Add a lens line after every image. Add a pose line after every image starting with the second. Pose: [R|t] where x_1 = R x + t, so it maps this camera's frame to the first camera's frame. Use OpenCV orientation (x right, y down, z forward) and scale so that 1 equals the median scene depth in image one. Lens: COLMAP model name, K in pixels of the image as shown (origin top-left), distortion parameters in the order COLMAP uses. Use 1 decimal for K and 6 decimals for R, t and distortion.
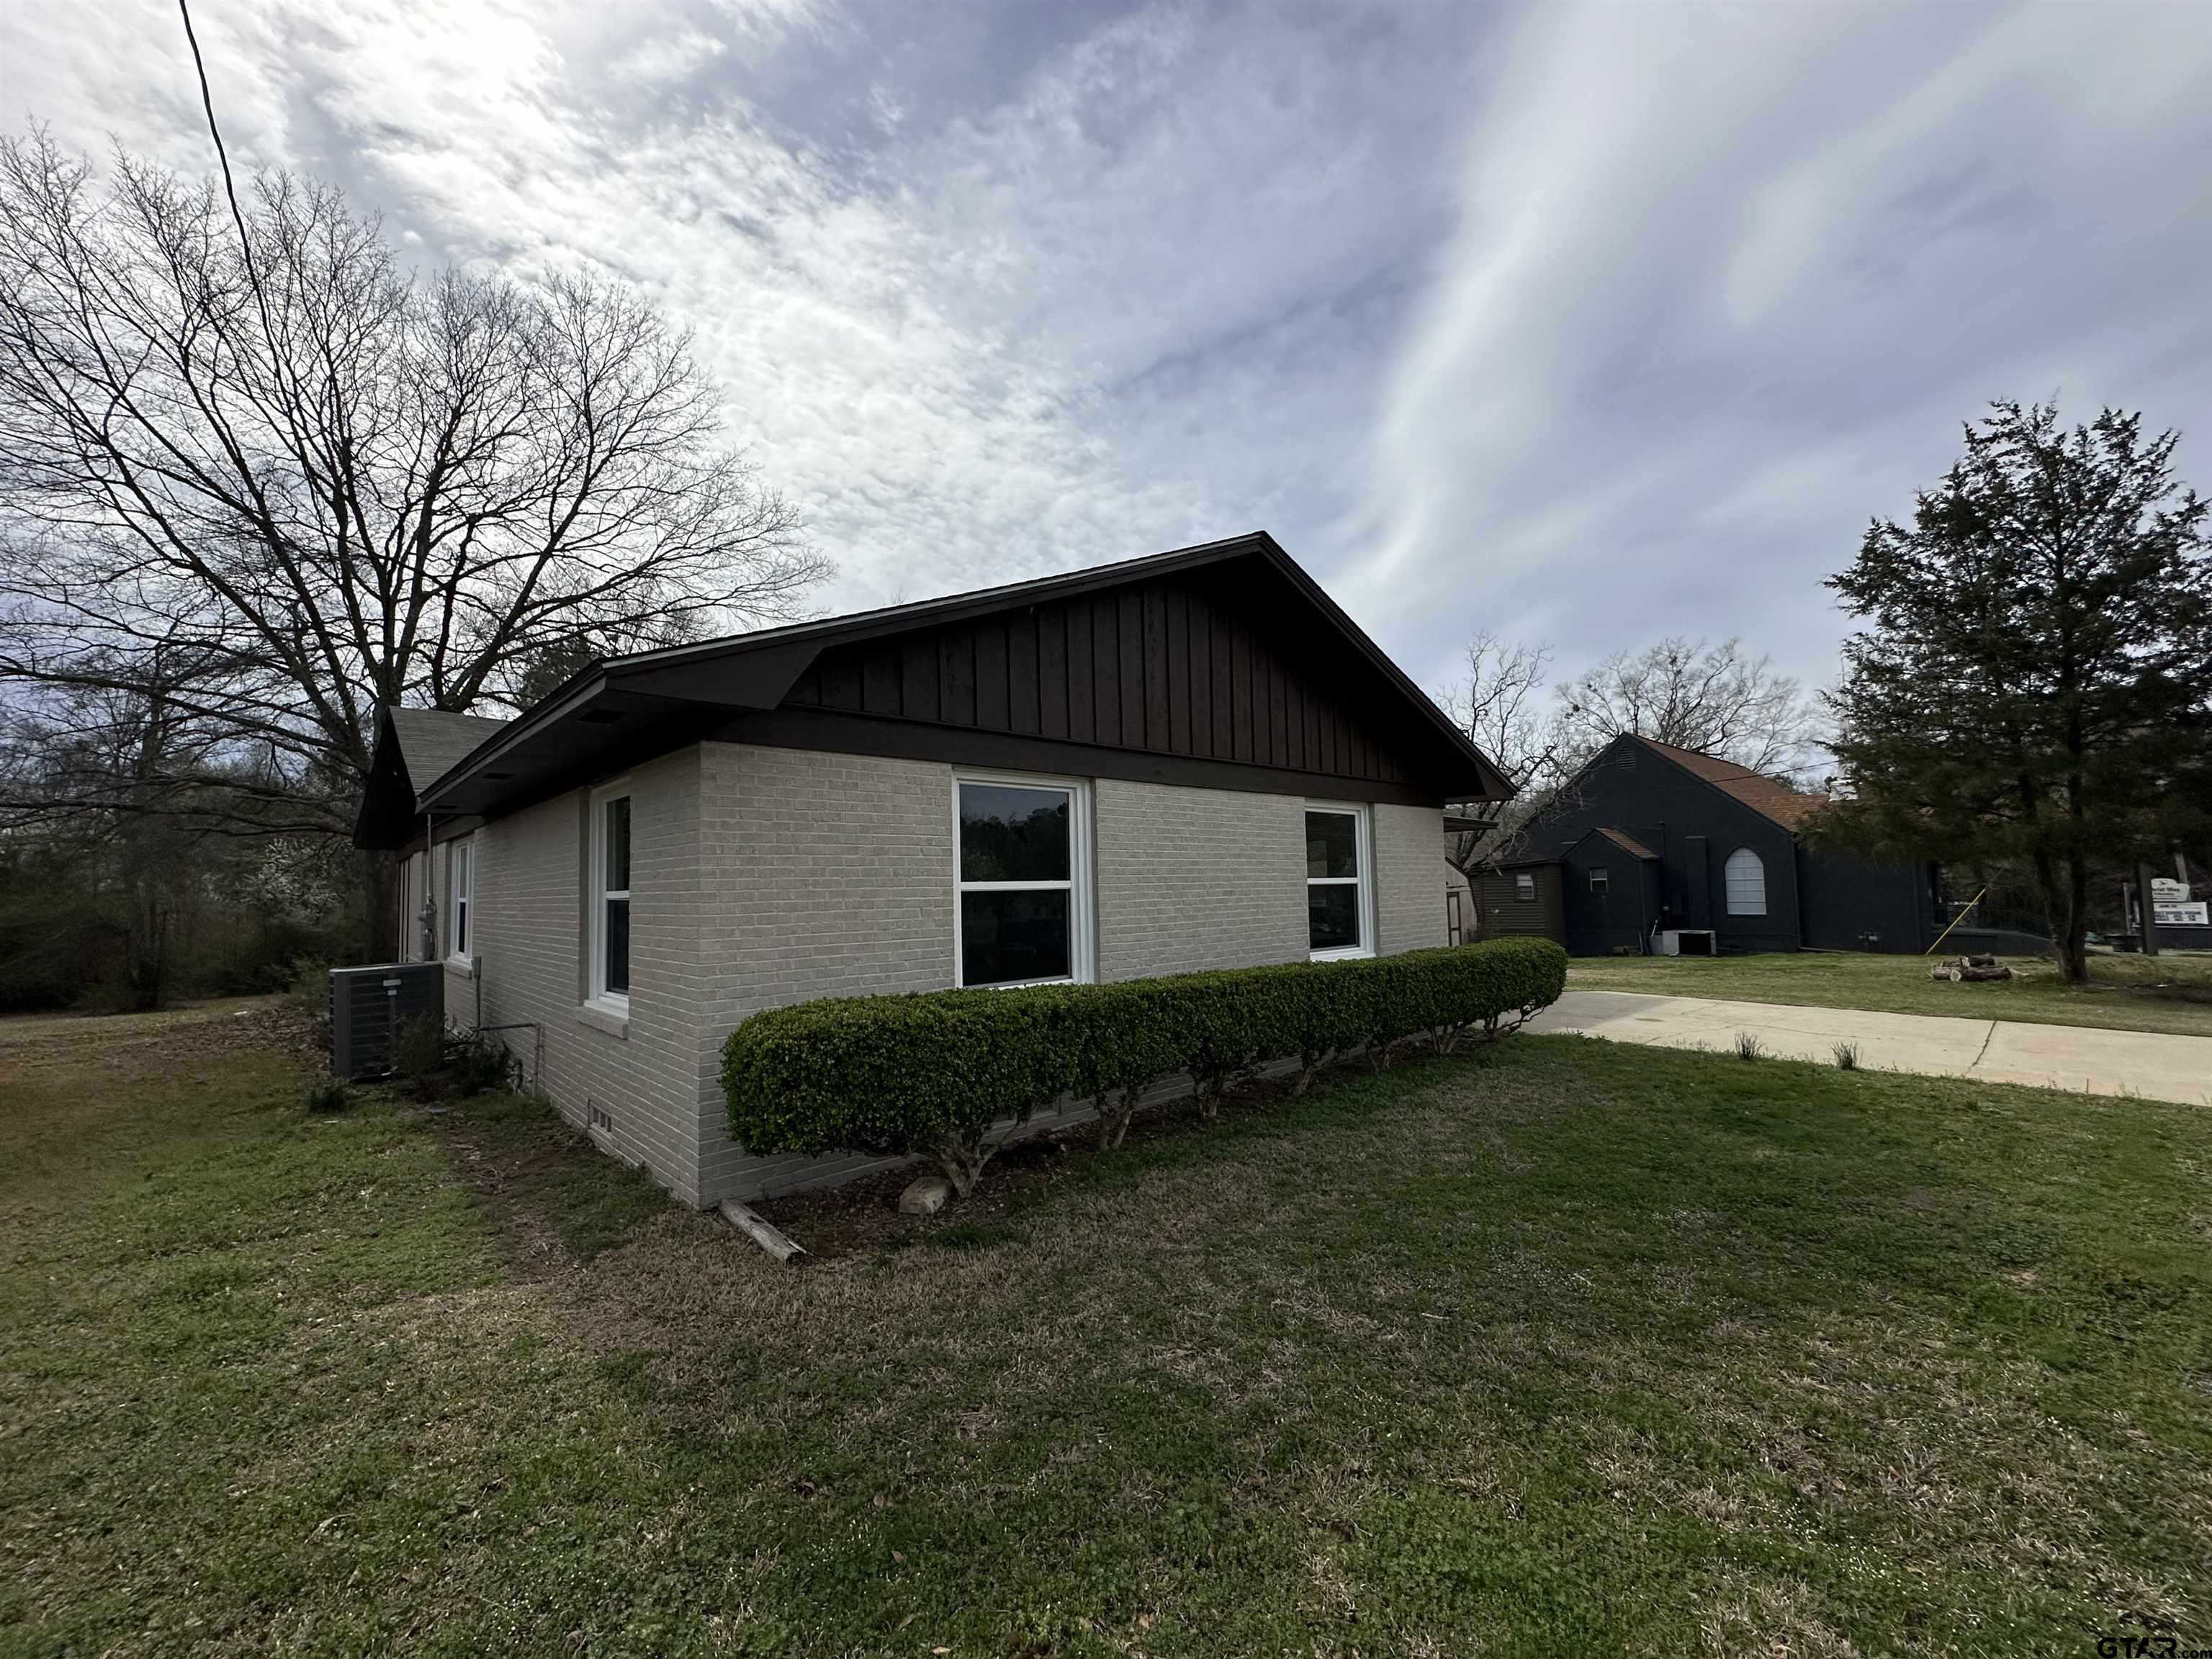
lens RADIAL K [[895.3, 0, 1099.2], [0, 895.3, 823.5], [0, 0, 1]] dist [0.001577, -0.000029]
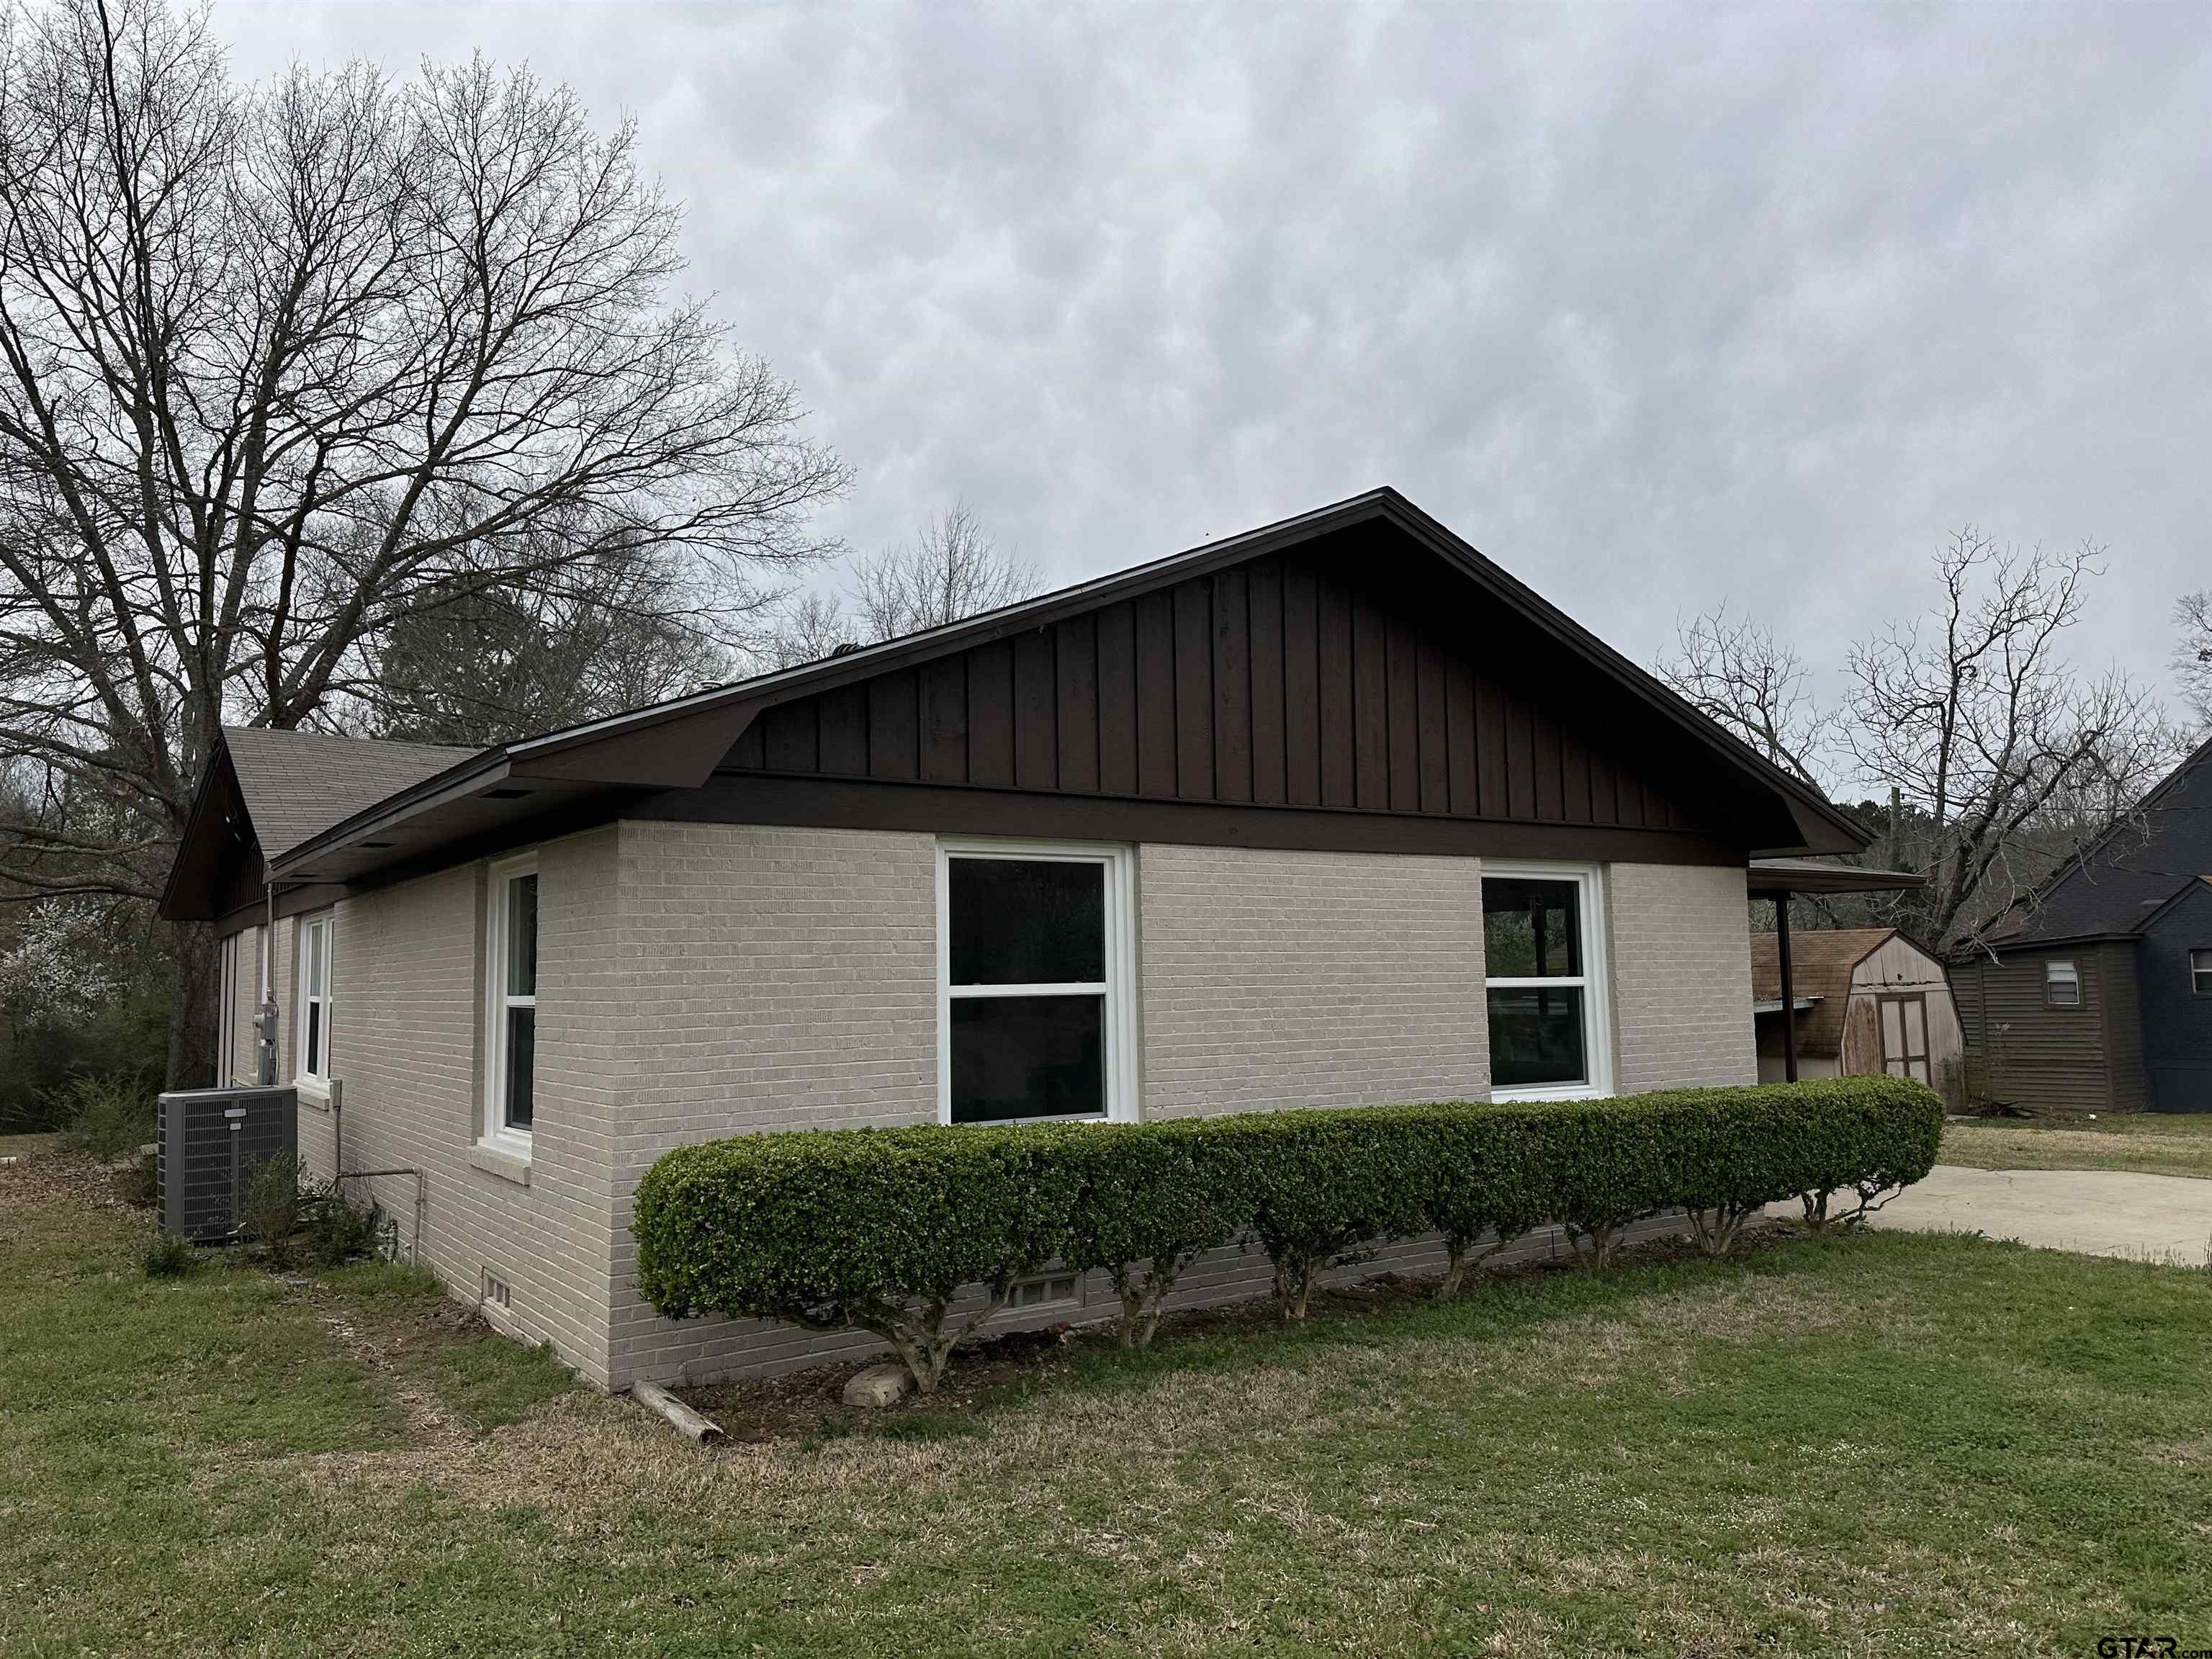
lens RADIAL K [[1609.6, 0, 1108.2], [0, 1609.6, 798.6], [0, 0, 1]] dist [0.122576, -0.171281]
pose [[0.988848, -0.009719, -0.148614, 0.167517], [0.004903, 0.999452, -0.032735, -0.044002], [0.148851, 0.031642, 0.988353, -0.311013]]
